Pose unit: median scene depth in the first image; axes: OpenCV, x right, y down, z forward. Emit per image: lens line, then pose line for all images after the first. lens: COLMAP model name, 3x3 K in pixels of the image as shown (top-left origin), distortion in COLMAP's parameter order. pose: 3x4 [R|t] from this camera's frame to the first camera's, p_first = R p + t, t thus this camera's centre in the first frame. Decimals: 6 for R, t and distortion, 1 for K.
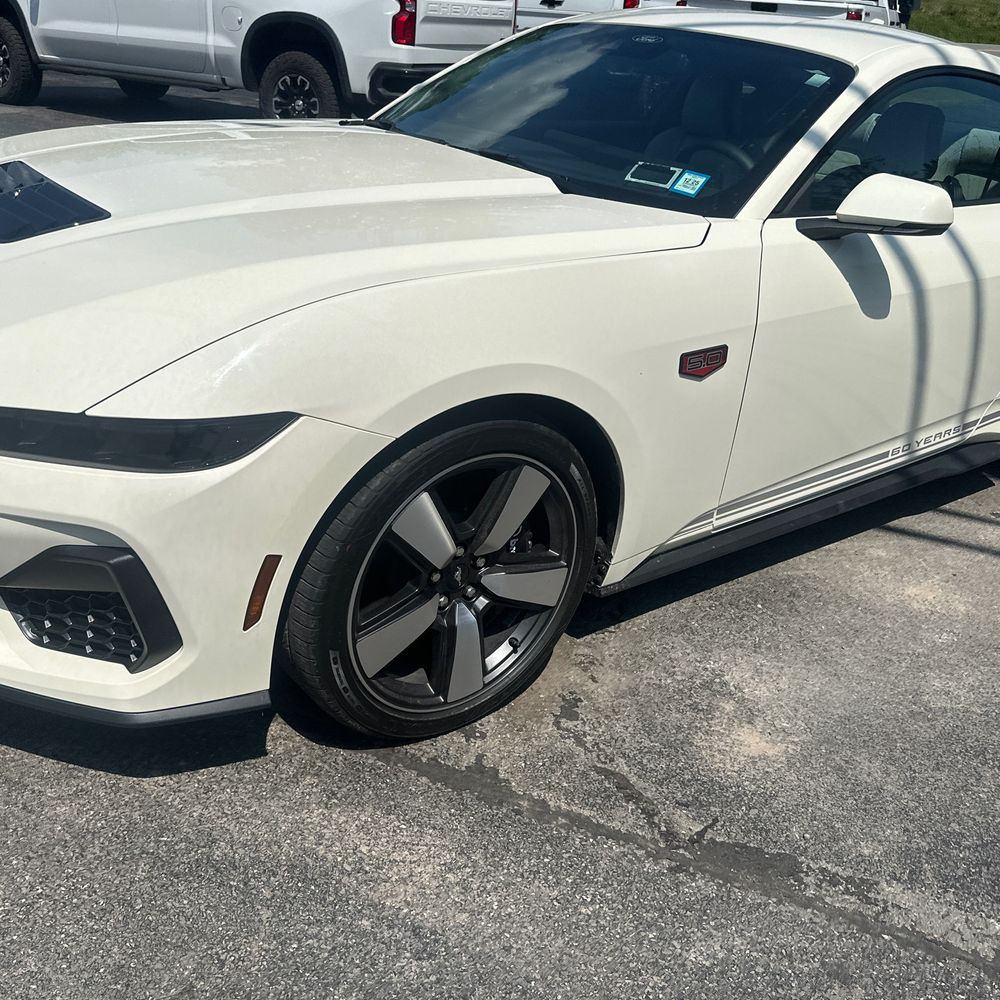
lens RADIAL K [[1006.2, 0, 479.5], [0, 1006.2, 502.2], [0, 0, 1]] dist [0.097431, -0.198420]
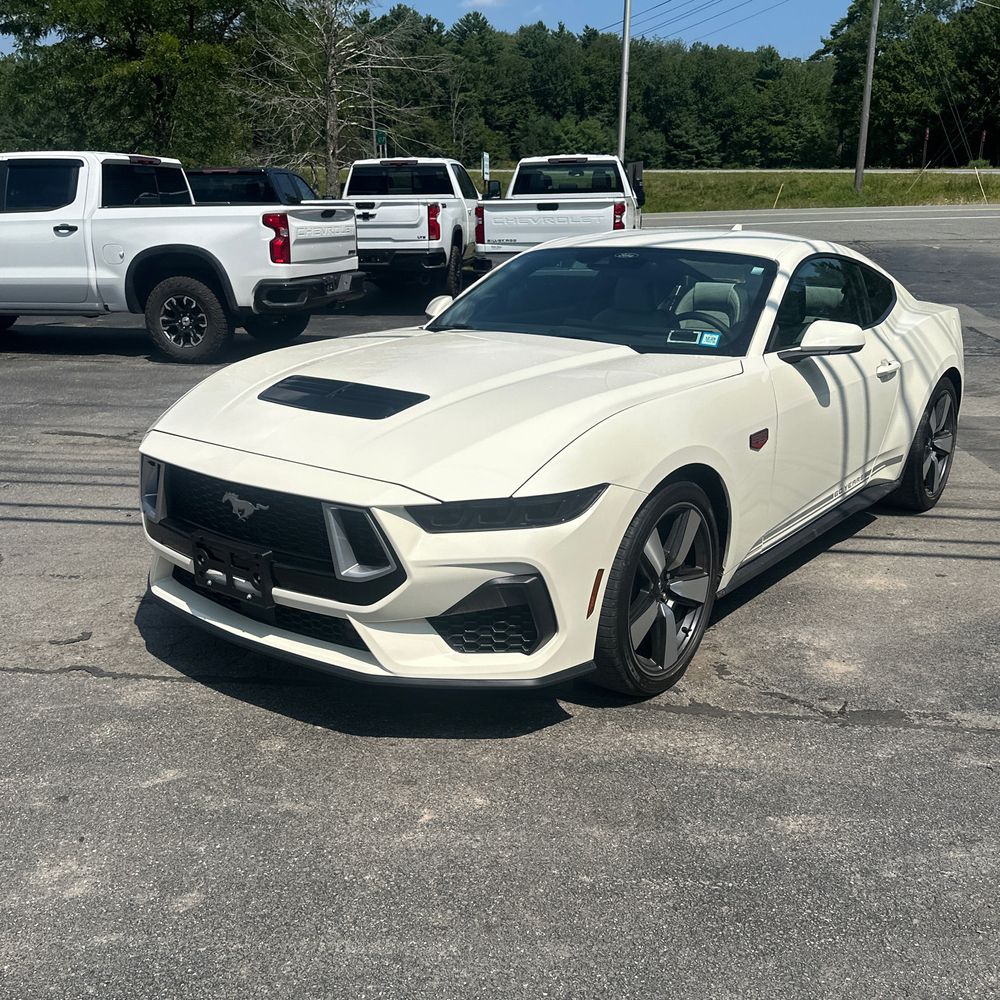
lens RADIAL K [[1012.5, 0, 470.9], [0, 1012.5, 503.3], [0, 0, 1]] dist [0.144709, -0.303757]
pose [[0.965406, -0.144222, 0.217235, -0.600185], [0.178390, 0.972942, -0.146838, 0.121734], [-0.190180, 0.180511, 0.965012, -0.492479]]
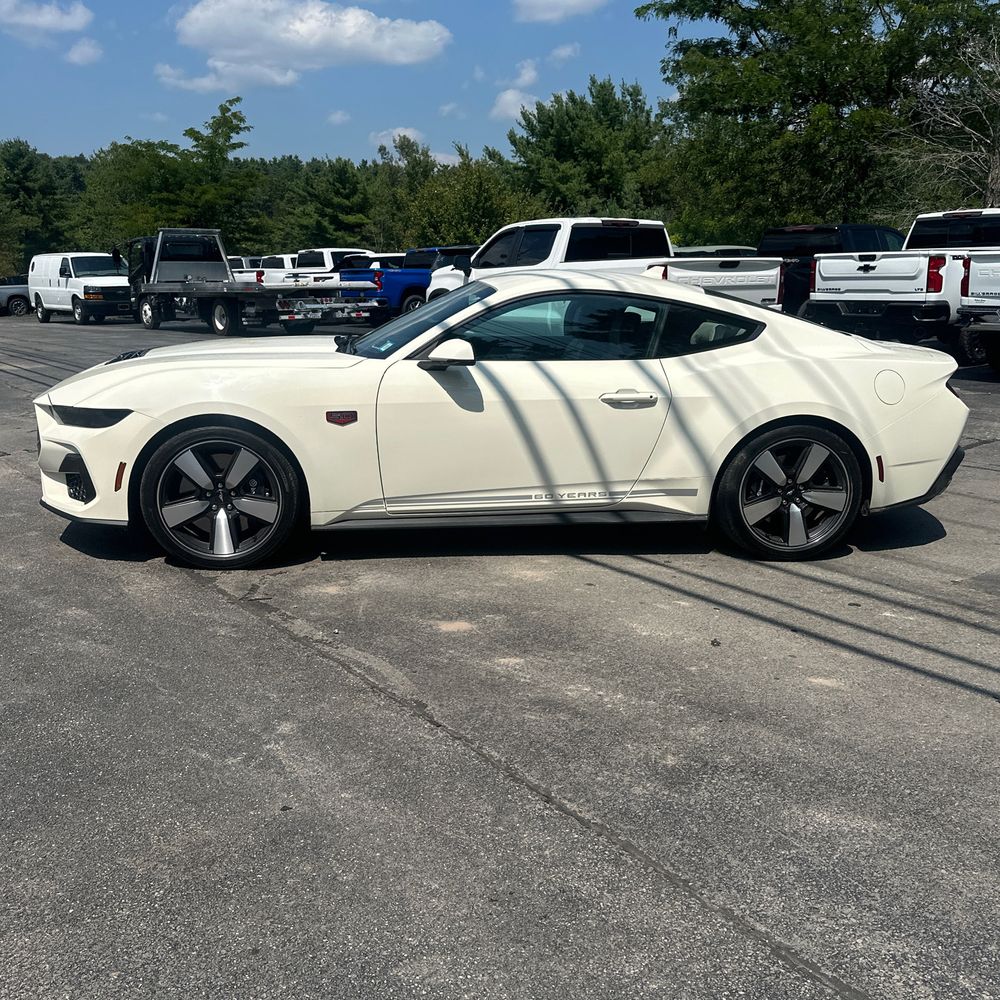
lens RADIAL K [[1012.5, 0, 470.9], [0, 1012.5, 503.3], [0, 0, 1]] dist [0.144709, -0.303757]
pose [[0.853519, 0.041627, -0.519396, 1.609208], [-0.171356, 0.963784, -0.204346, 0.444462], [0.492079, 0.263415, 0.829741, -0.649990]]
